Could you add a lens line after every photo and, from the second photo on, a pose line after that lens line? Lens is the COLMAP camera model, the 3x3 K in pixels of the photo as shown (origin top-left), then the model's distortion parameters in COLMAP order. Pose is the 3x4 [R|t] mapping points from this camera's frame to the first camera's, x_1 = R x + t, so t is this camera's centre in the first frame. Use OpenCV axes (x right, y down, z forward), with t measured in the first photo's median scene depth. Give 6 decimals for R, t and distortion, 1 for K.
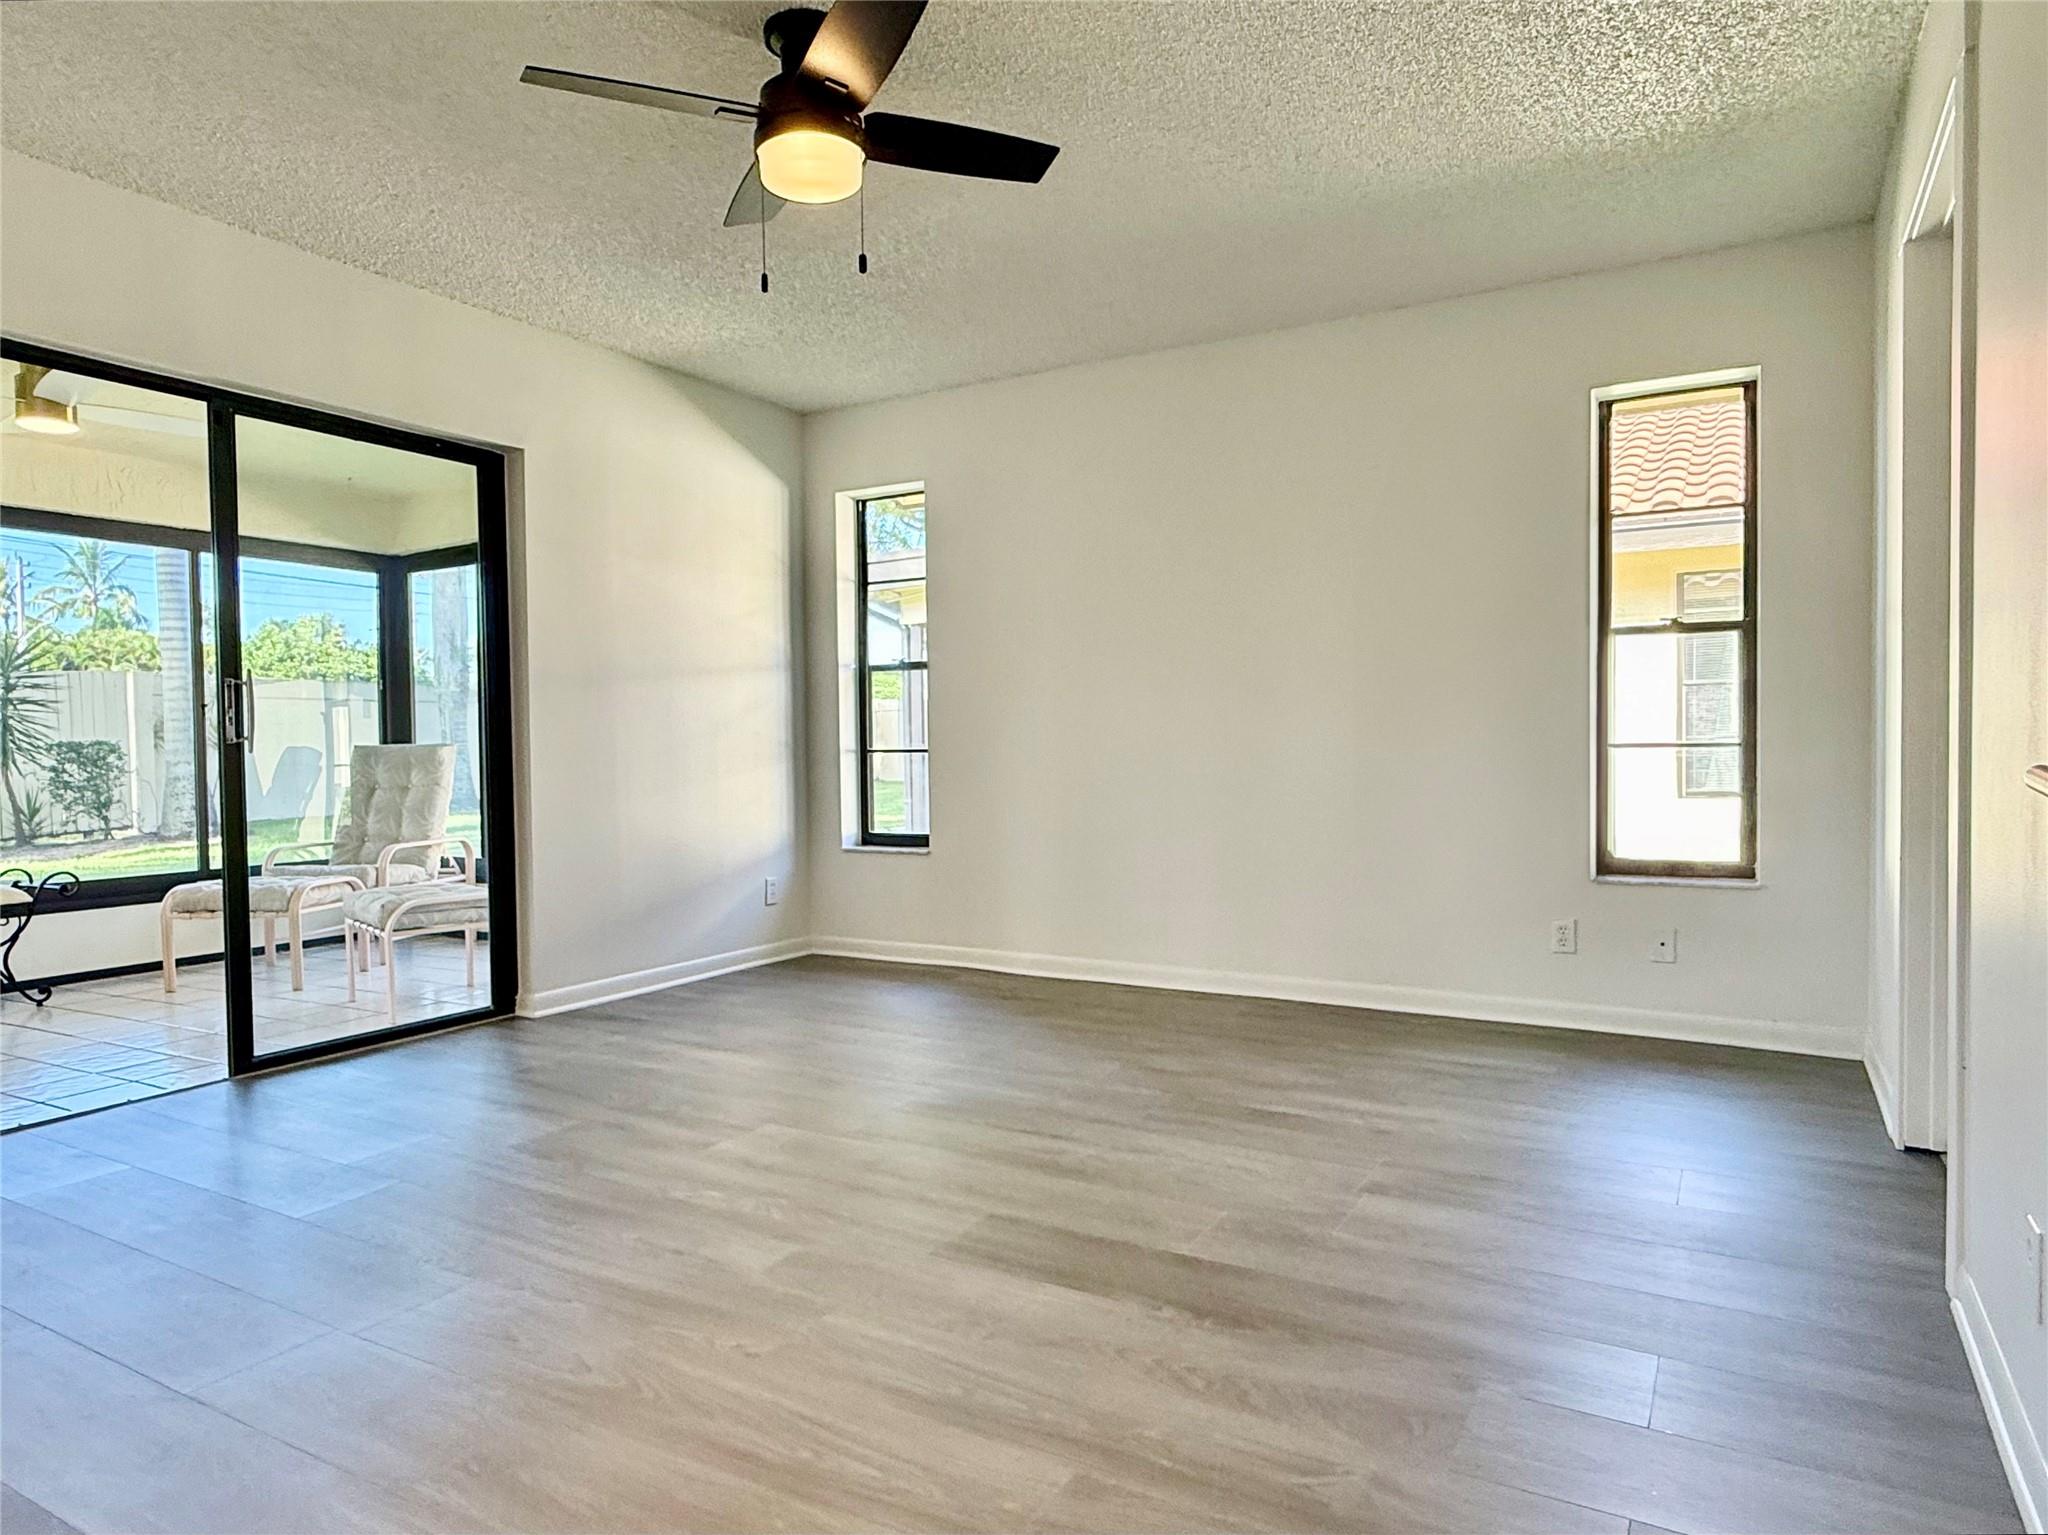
lens RADIAL K [[1252.5, 0, 1024.0], [0, 1252.5, 767.5], [0, 0, 1]] dist [-0.002485, -0.001260]
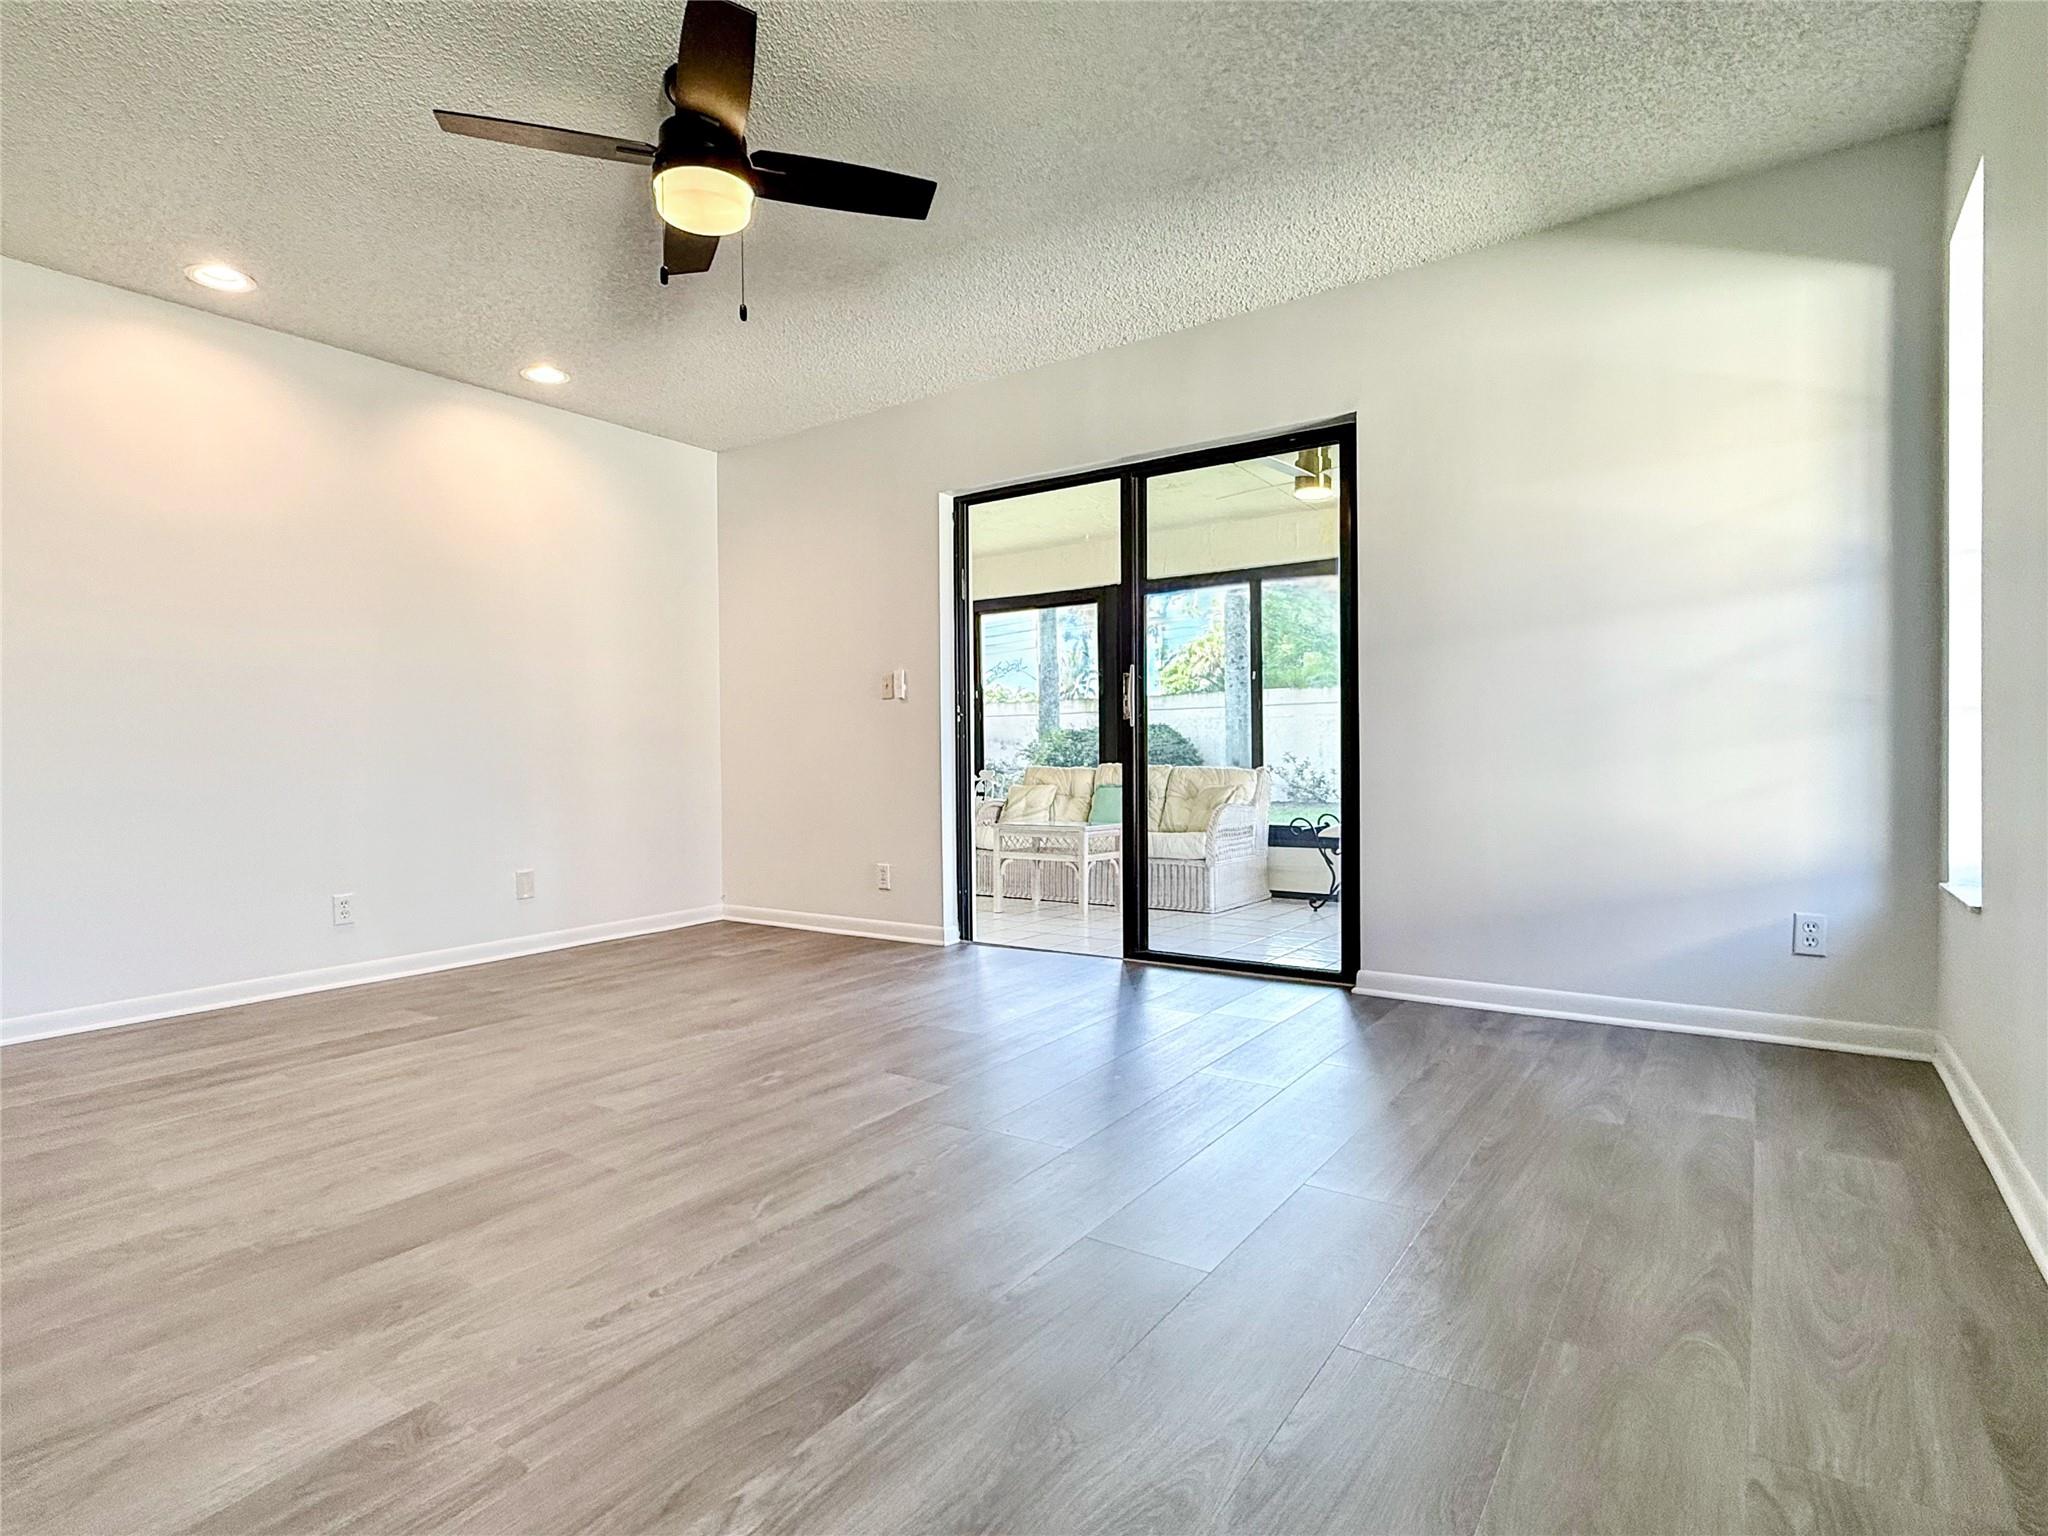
lens RADIAL K [[1077.7, 0, 1024.0], [0, 1077.7, 768.0], [0, 0, 1]] dist [0.004495, 0.001505]
pose [[-0.097793, 0.021268, -0.994979, 0.684558], [-0.004877, 0.999749, 0.021849, 0.009745], [0.995195, 0.006989, -0.097665, 1.204258]]
